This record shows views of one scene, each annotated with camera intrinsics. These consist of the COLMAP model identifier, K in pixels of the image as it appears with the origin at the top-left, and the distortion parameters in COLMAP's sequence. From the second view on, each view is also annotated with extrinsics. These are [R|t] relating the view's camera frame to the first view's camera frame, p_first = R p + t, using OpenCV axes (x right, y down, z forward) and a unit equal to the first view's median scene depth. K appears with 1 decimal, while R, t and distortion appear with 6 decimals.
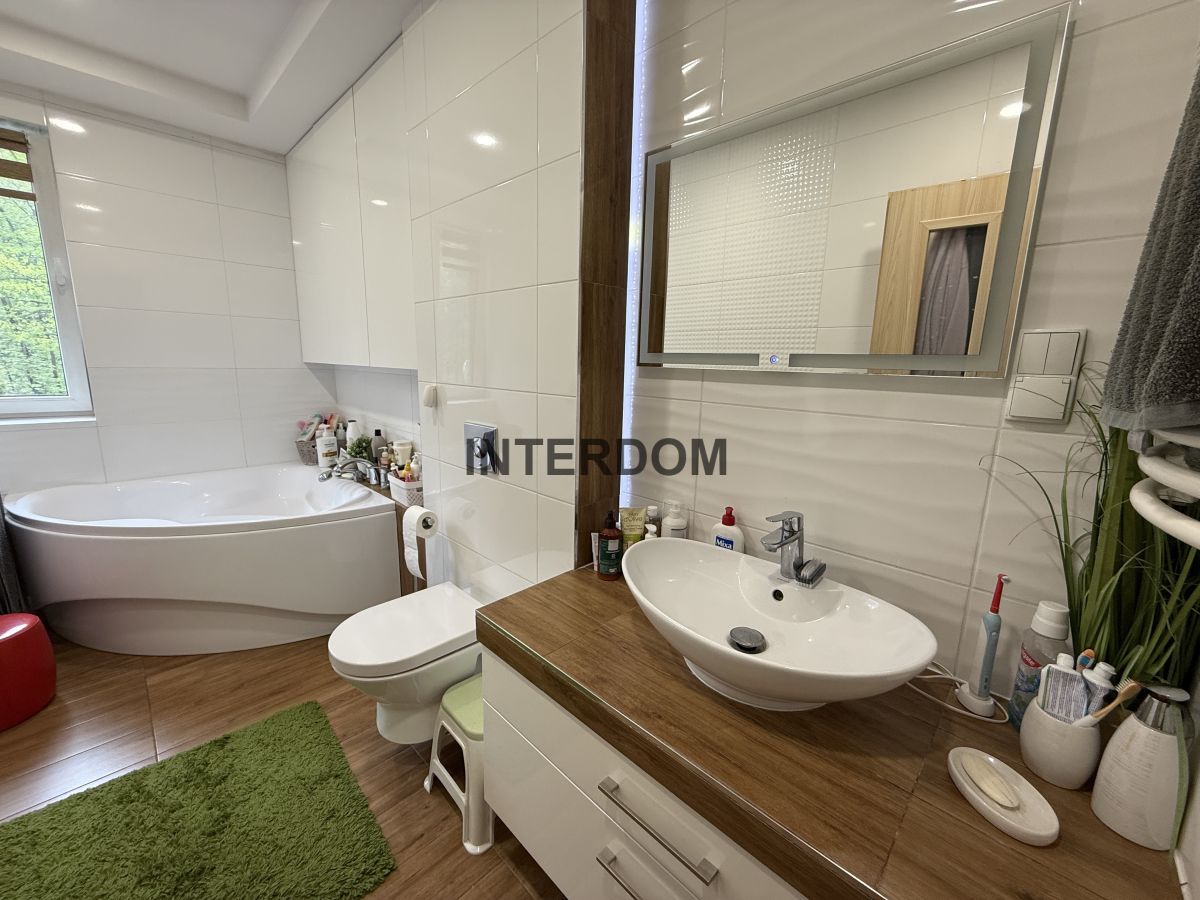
lens RADIAL K [[477.0, 0, 597.0], [0, 477.0, 448.1], [0, 0, 1]] dist [-0.001572, 0.000355]
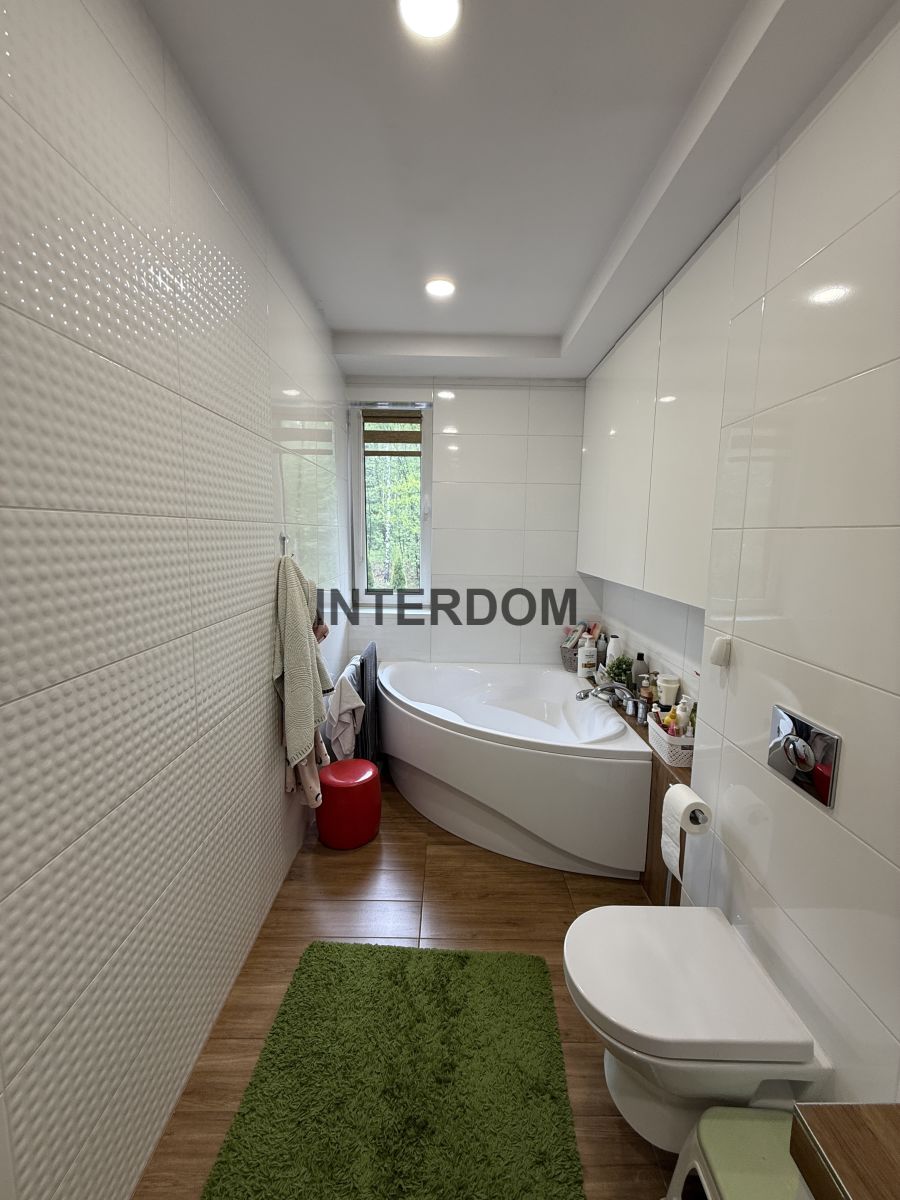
lens RADIAL K [[477.0, 0, 452.0], [0, 477.0, 596.1], [0, 0, 1]] dist [-0.001572, 0.000355]
pose [[0.700548, 0.081068, -0.708986, -0.094284], [-0.128681, 0.991590, -0.013767, -0.105323], [0.701907, 0.100878, 0.705089, 0.122262]]
